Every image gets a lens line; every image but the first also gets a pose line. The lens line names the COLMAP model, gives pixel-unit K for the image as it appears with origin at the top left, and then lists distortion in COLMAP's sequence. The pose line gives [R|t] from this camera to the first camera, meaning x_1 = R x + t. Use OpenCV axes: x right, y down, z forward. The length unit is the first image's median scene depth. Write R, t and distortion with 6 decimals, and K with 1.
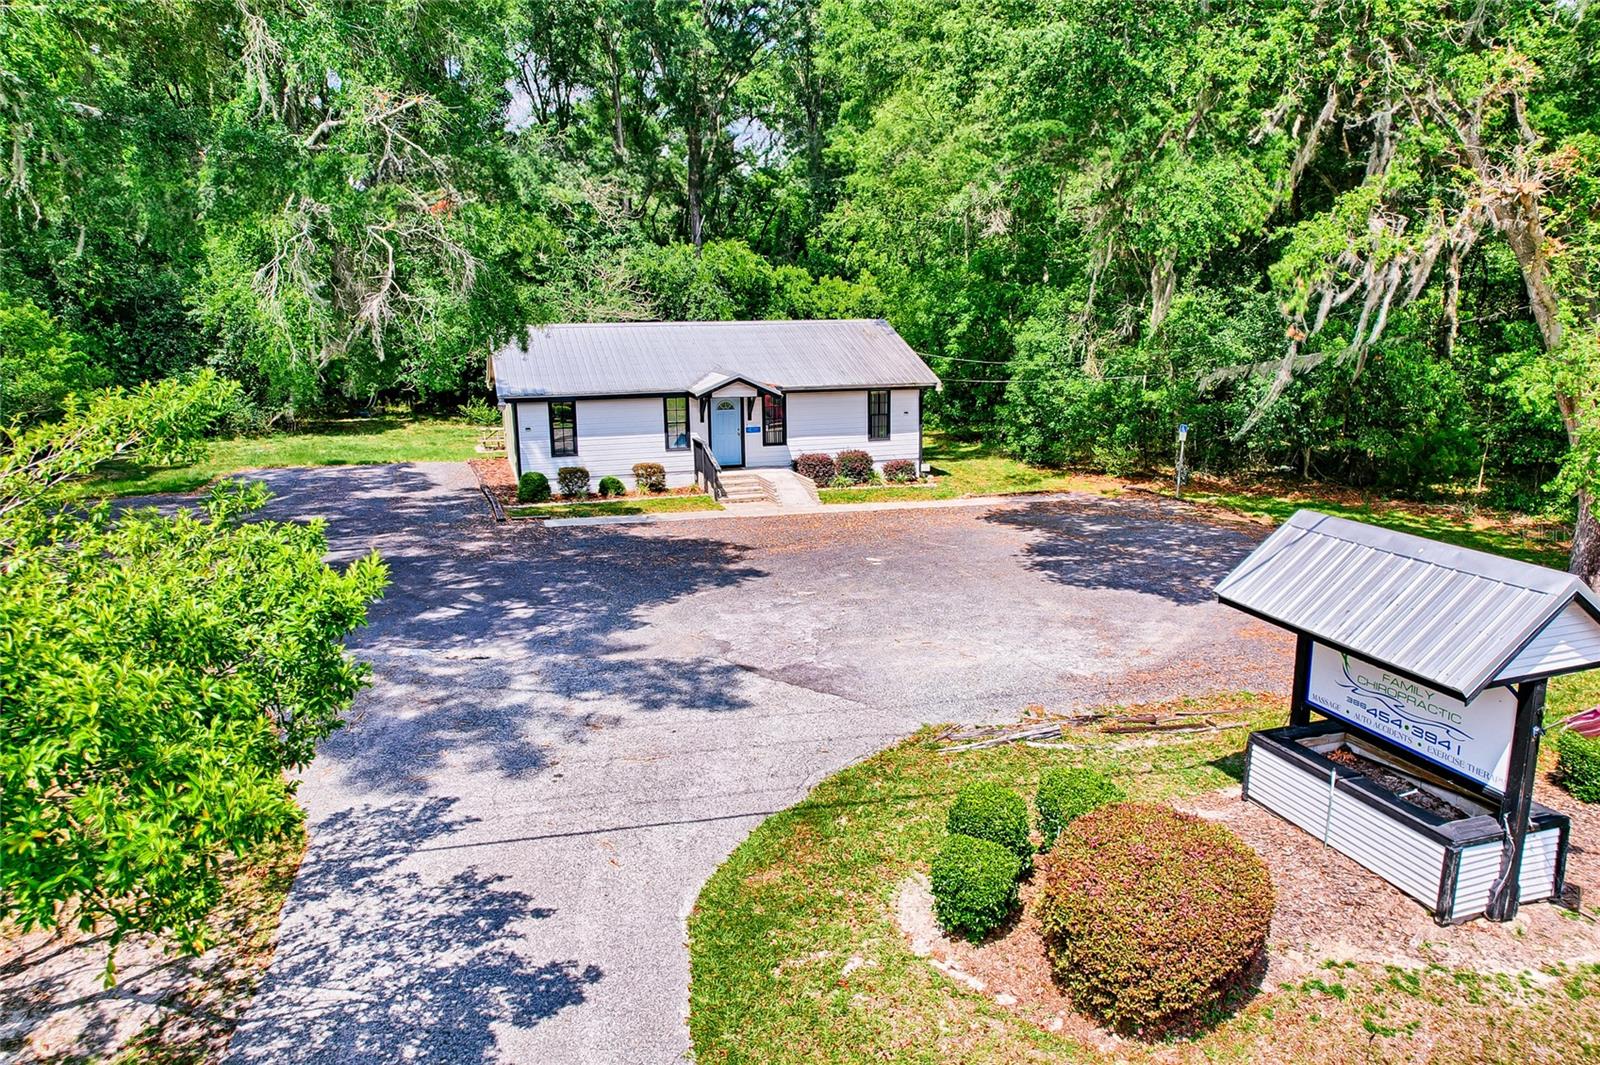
lens RADIAL K [[1088.2, 0, 797.9], [0, 1088.2, 535.1], [0, 0, 1]] dist [-0.032464, 0.010886]
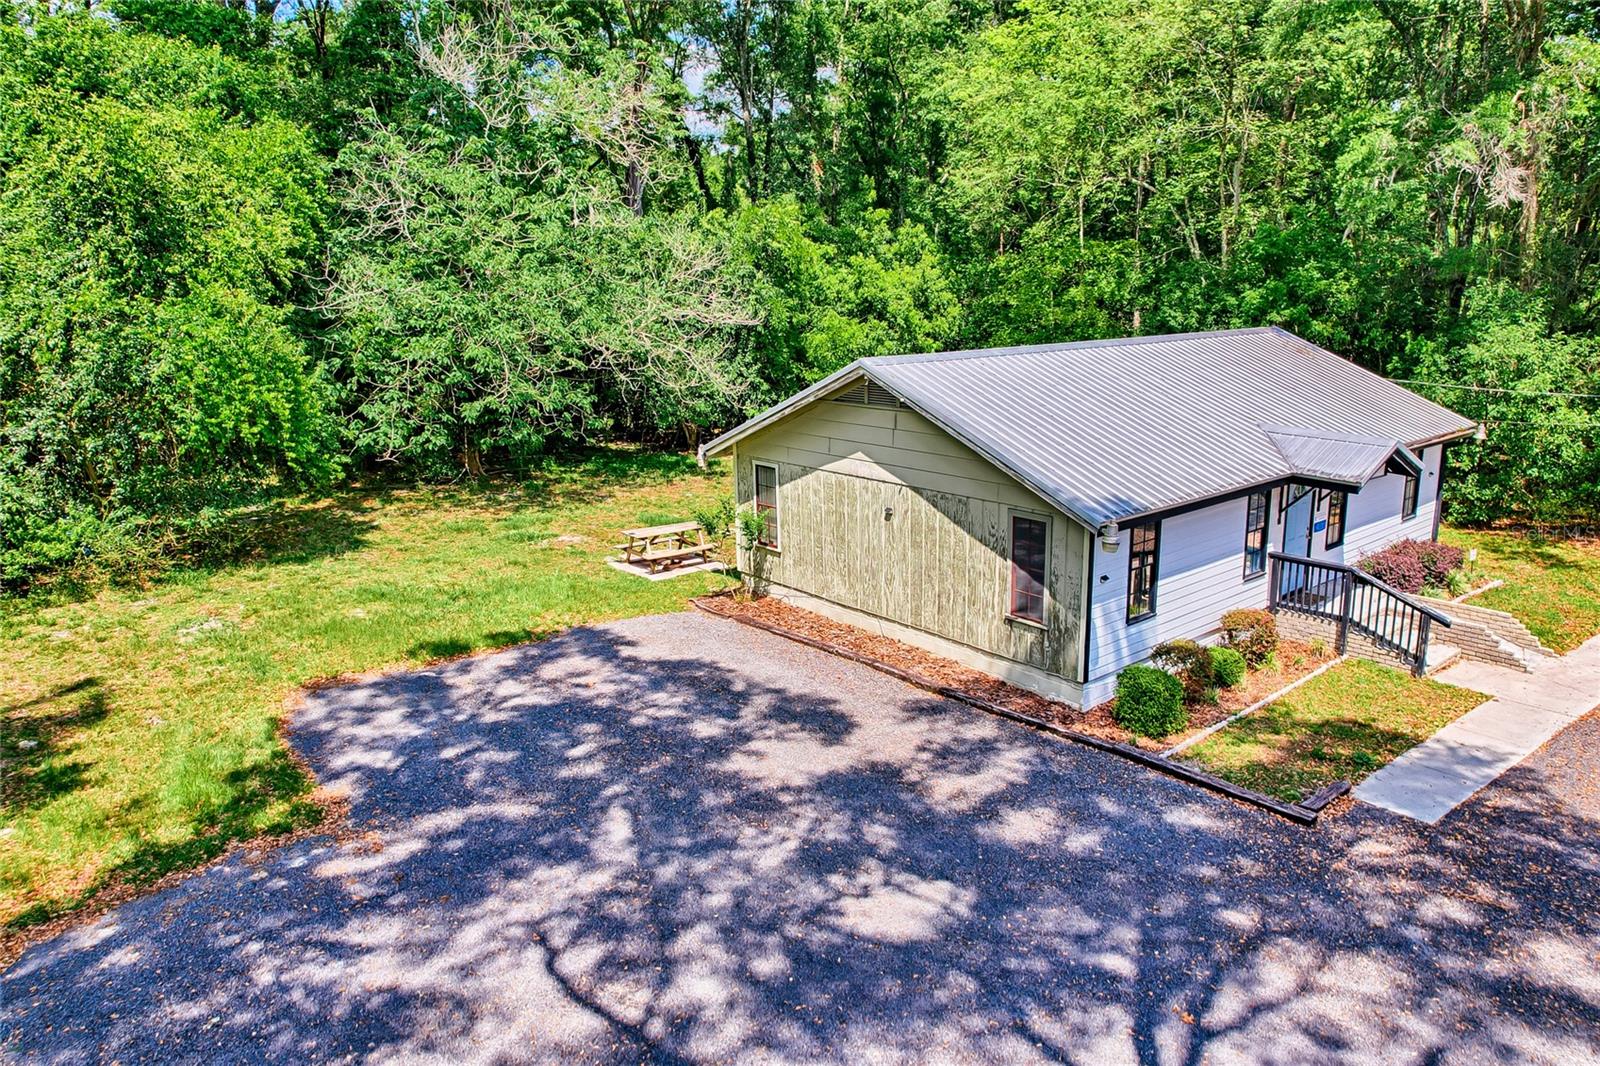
lens RADIAL K [[1088.2, 0, 801.9], [0, 1088.2, 526.3], [0, 0, 1]] dist [-0.032464, 0.010886]
pose [[0.925023, -0.088850, 0.369375, -0.525227], [0.085629, 0.996010, 0.025141, -0.138275], [-0.370134, 0.008373, 0.928940, 0.570376]]
